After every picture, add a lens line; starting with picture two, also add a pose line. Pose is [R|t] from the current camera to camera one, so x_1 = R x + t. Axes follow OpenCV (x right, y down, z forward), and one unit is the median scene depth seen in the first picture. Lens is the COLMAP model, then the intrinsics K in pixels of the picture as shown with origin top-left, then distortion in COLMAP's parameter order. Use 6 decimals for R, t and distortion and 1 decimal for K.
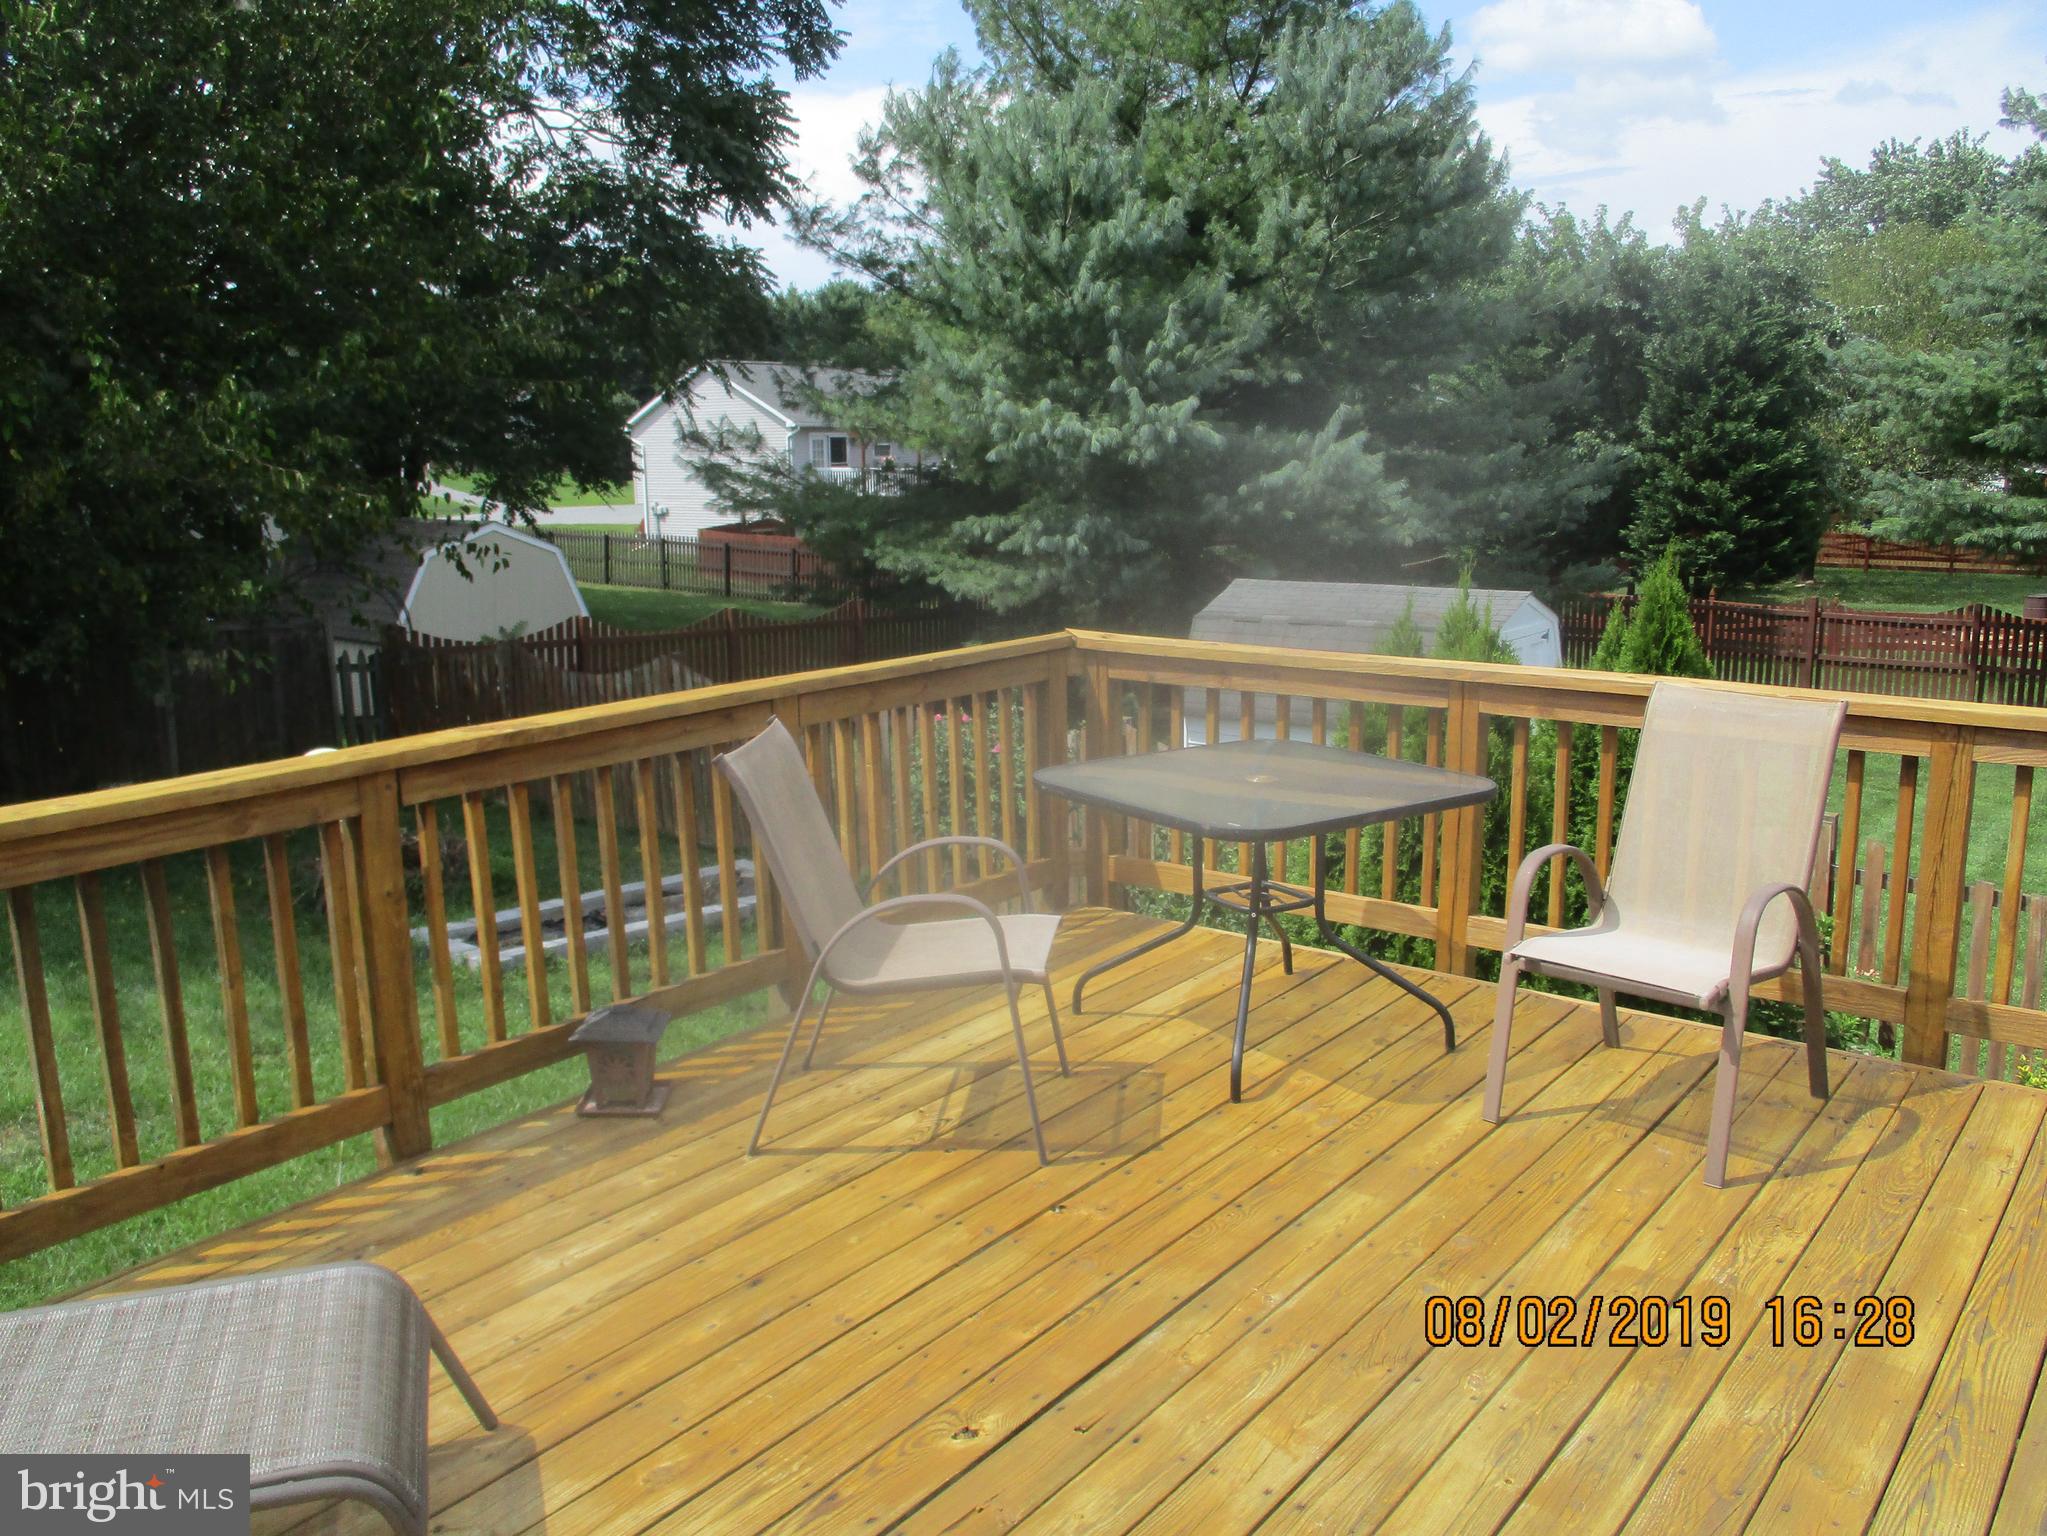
lens RADIAL K [[1723.4, 0, 1023.5], [0, 1723.4, 768.0], [0, 0, 1]] dist [-0.056528, 0.044048]
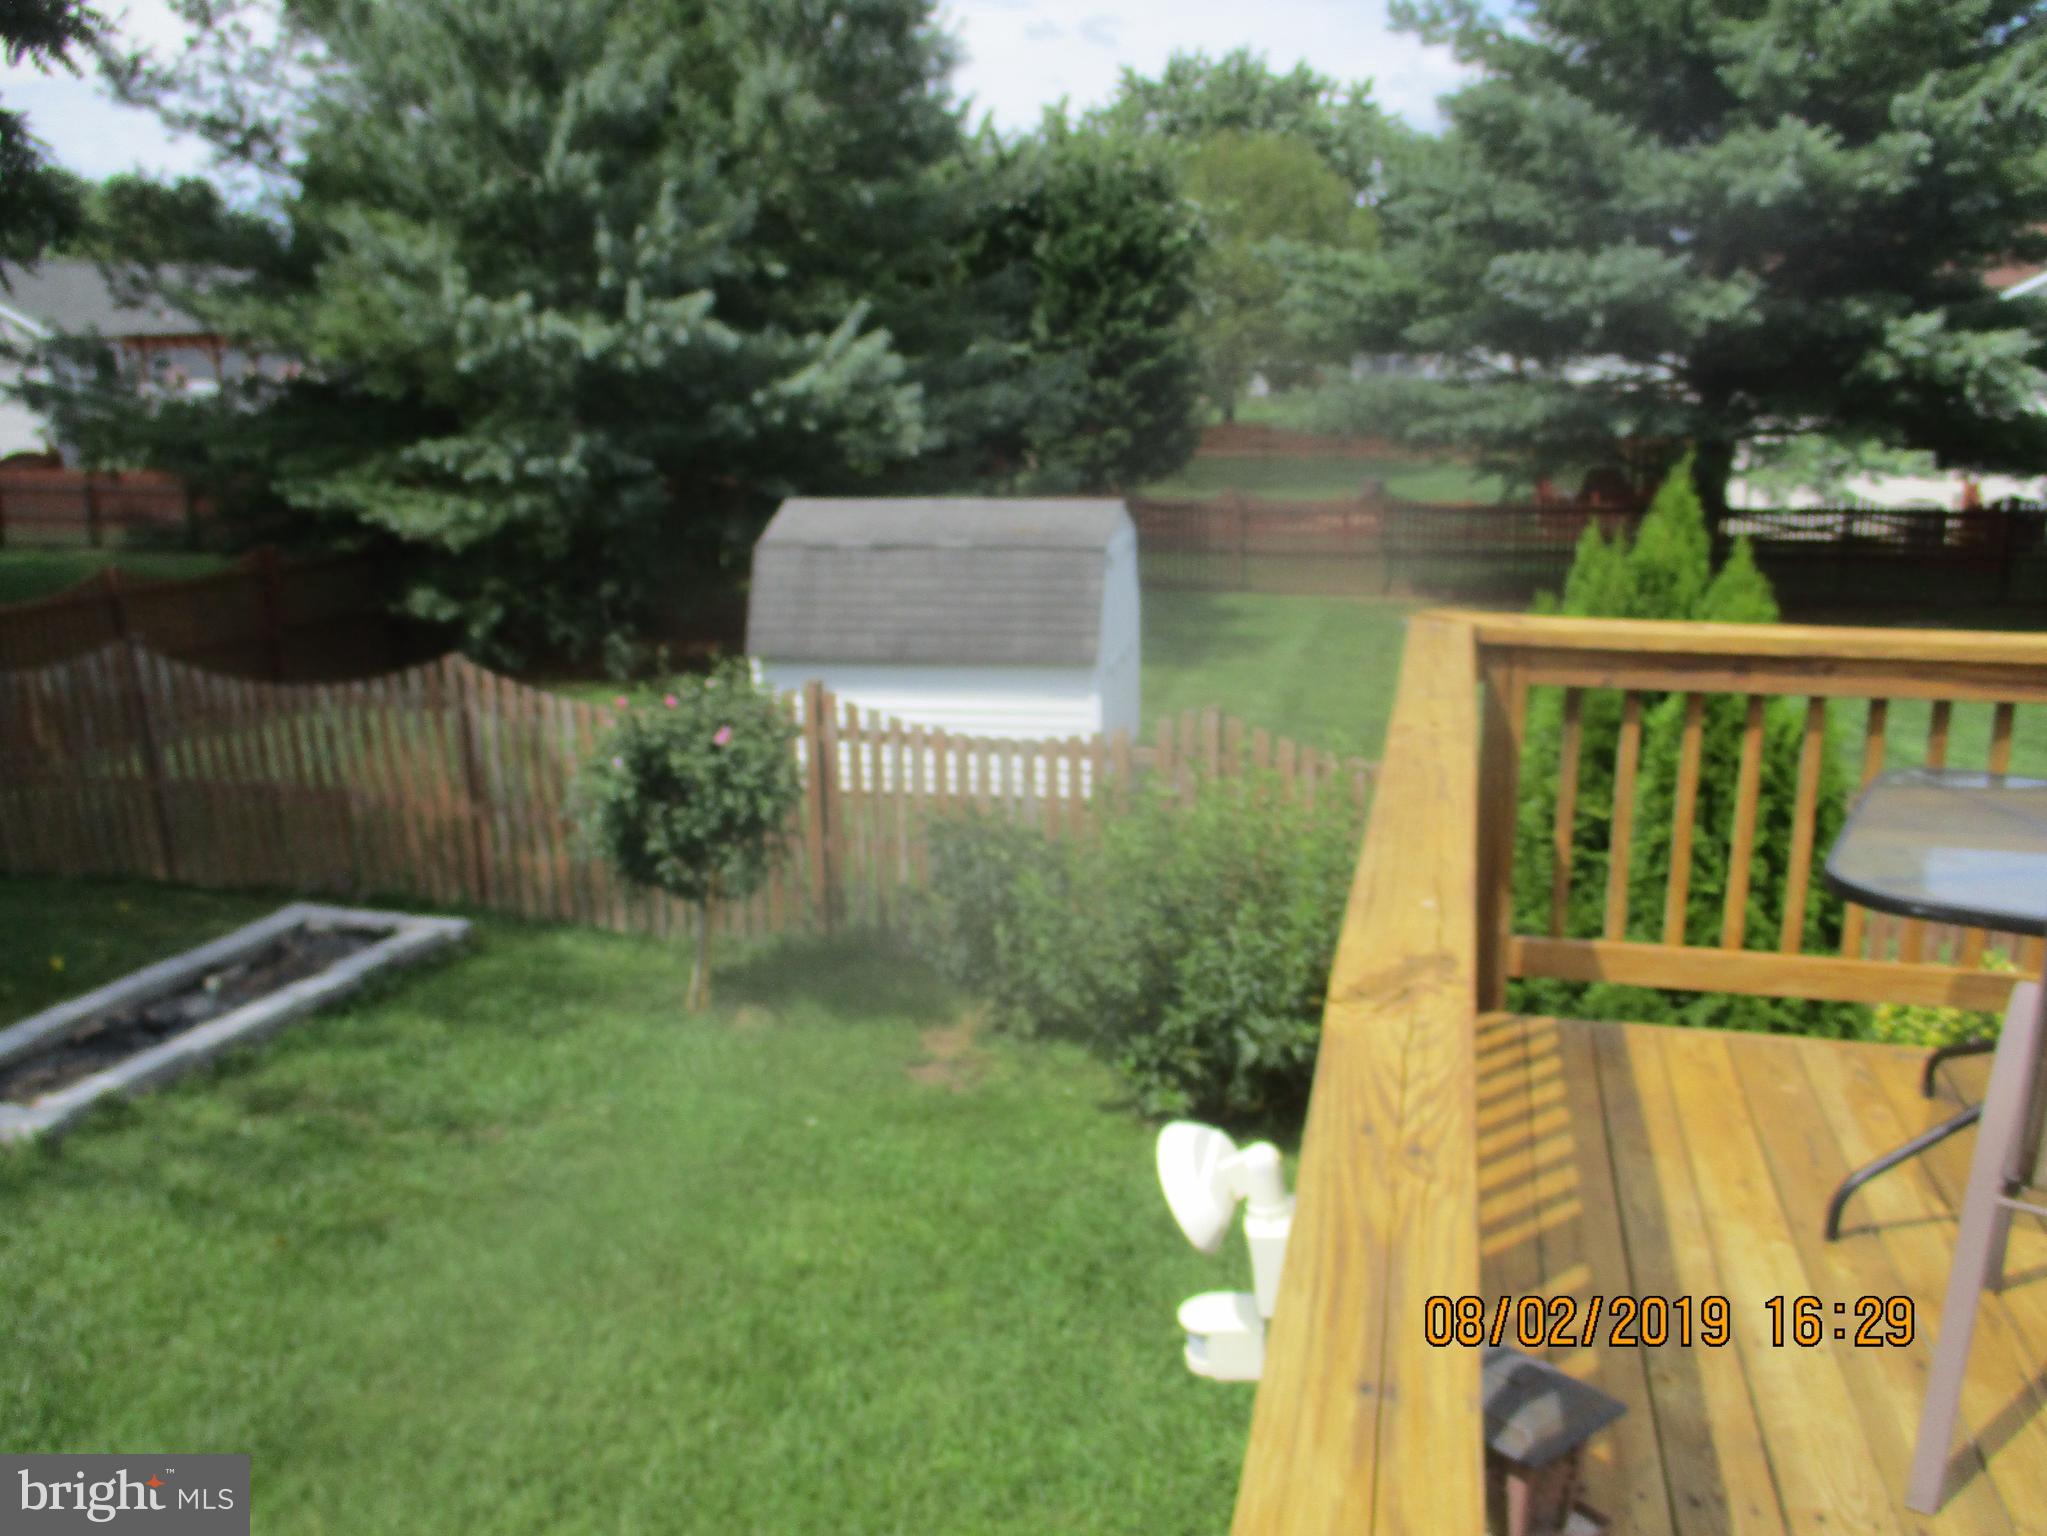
lens RADIAL K [[1723.4, 0, 1023.5], [0, 1723.4, 768.0], [0, 0, 1]] dist [-0.056528, 0.044048]
pose [[0.910244, -0.104701, 0.400617, -0.120326], [0.083202, 0.994019, 0.070743, -0.022874], [-0.405627, -0.031061, 0.913511, 0.125669]]
